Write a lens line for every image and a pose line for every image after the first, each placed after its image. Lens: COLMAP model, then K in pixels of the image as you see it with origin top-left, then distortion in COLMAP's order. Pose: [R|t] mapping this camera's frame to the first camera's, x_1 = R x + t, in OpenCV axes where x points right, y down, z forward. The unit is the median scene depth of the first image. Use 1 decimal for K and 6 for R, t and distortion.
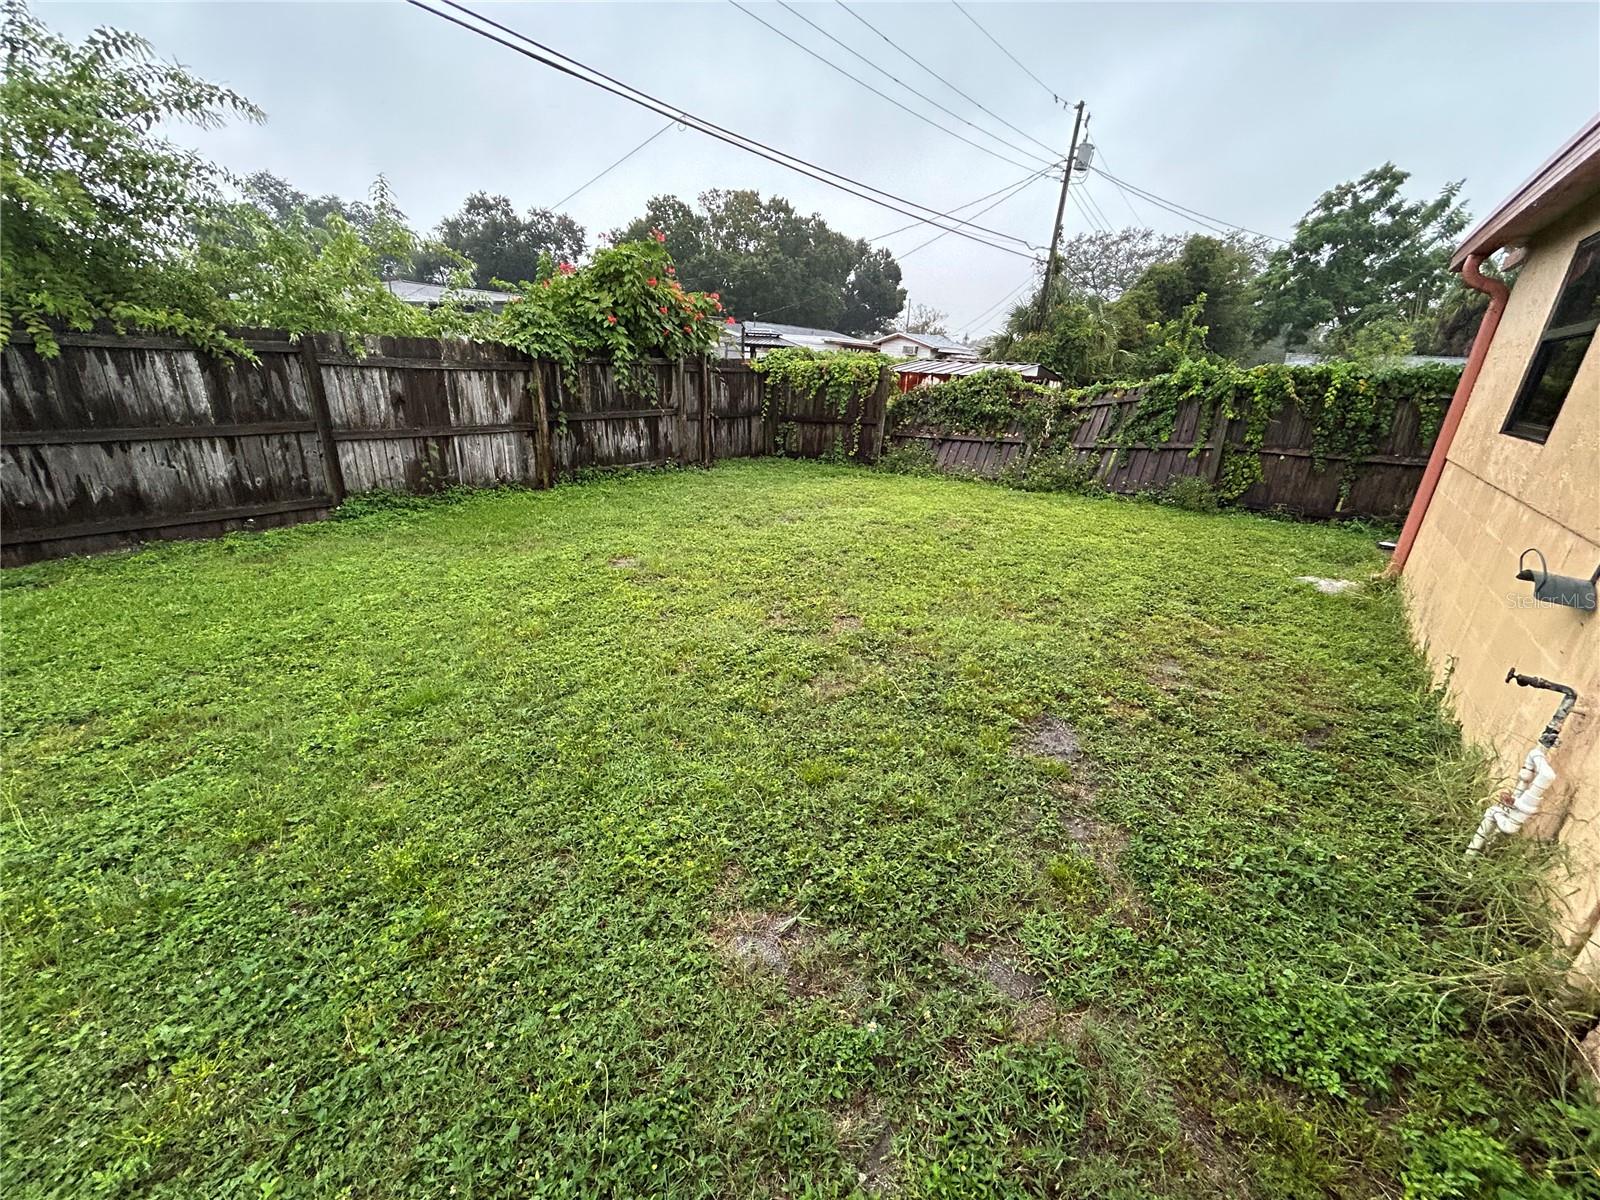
lens RADIAL K [[650.1, 0, 795.8], [0, 650.1, 596.5], [0, 0, 1]] dist [-0.008508, 0.005557]
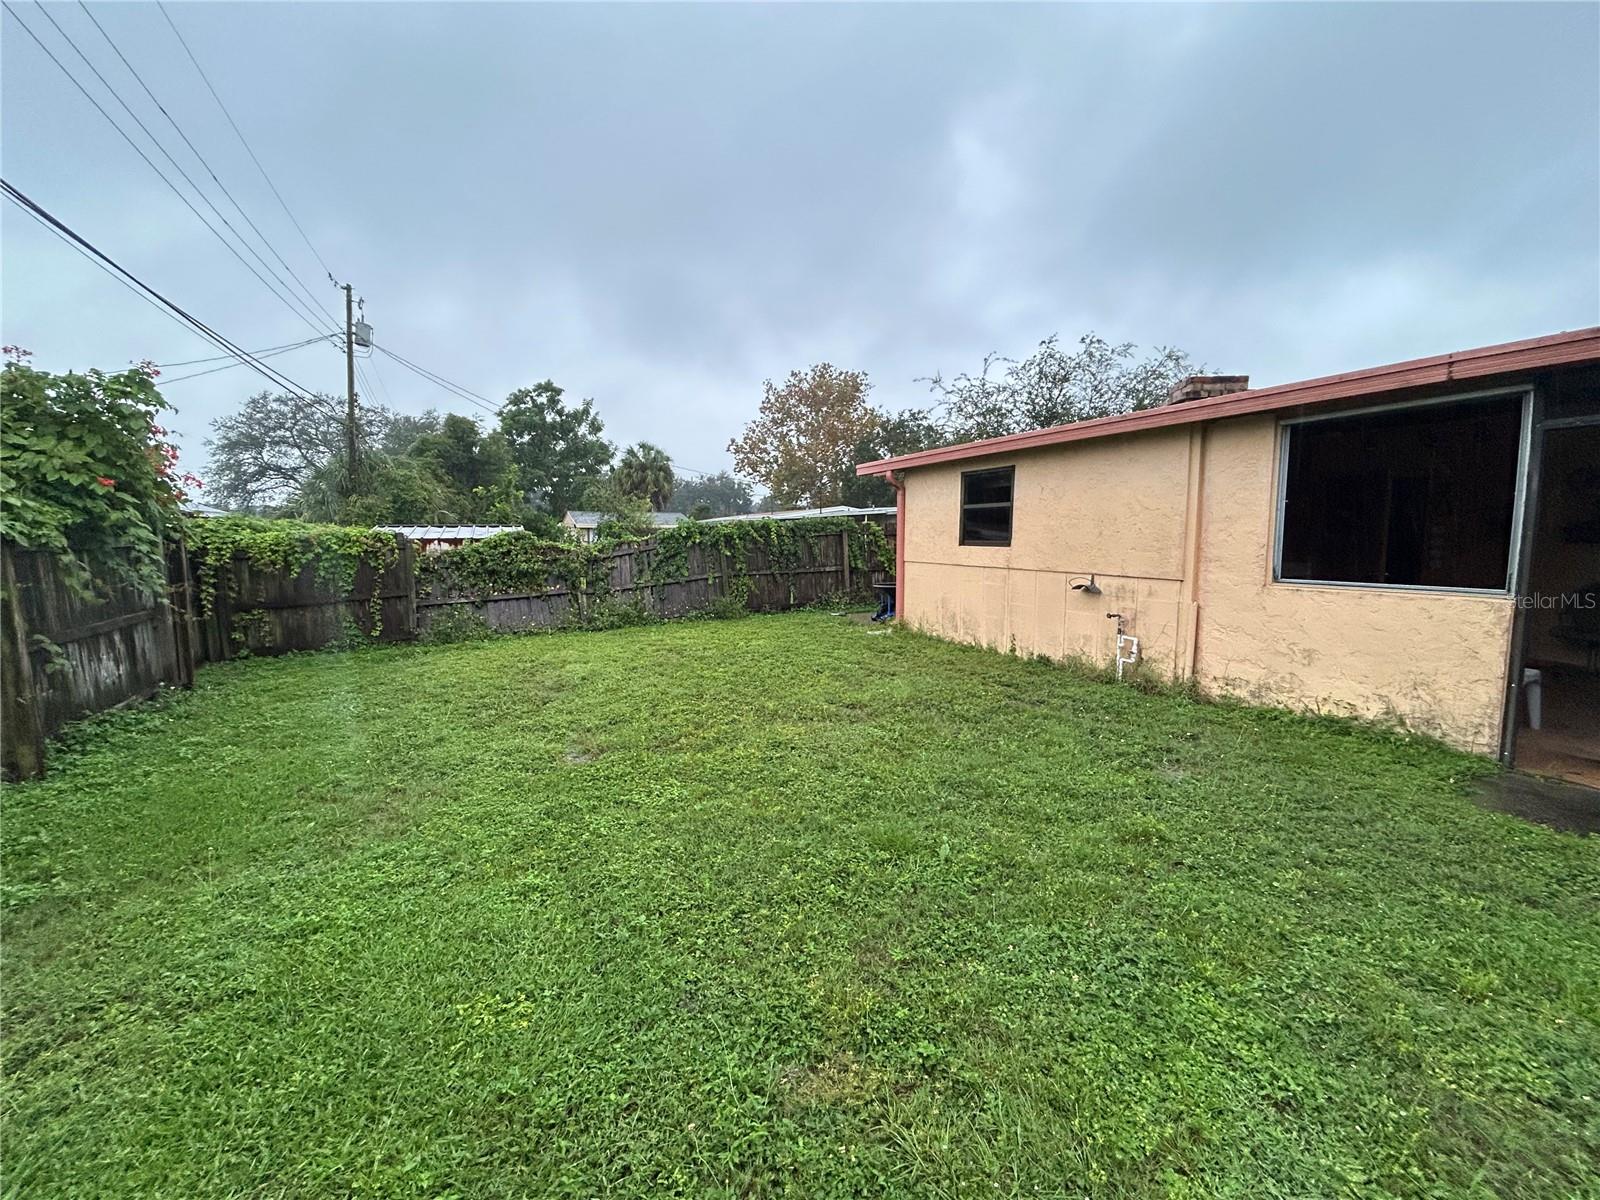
lens RADIAL K [[650.1, 0, 795.8], [0, 650.1, 596.5], [0, 0, 1]] dist [-0.008508, 0.005557]
pose [[0.459769, -0.131141, 0.878302, -0.380921], [0.325160, 0.945212, -0.029082, -0.059921], [-0.826368, 0.298959, 0.477220, 0.124117]]
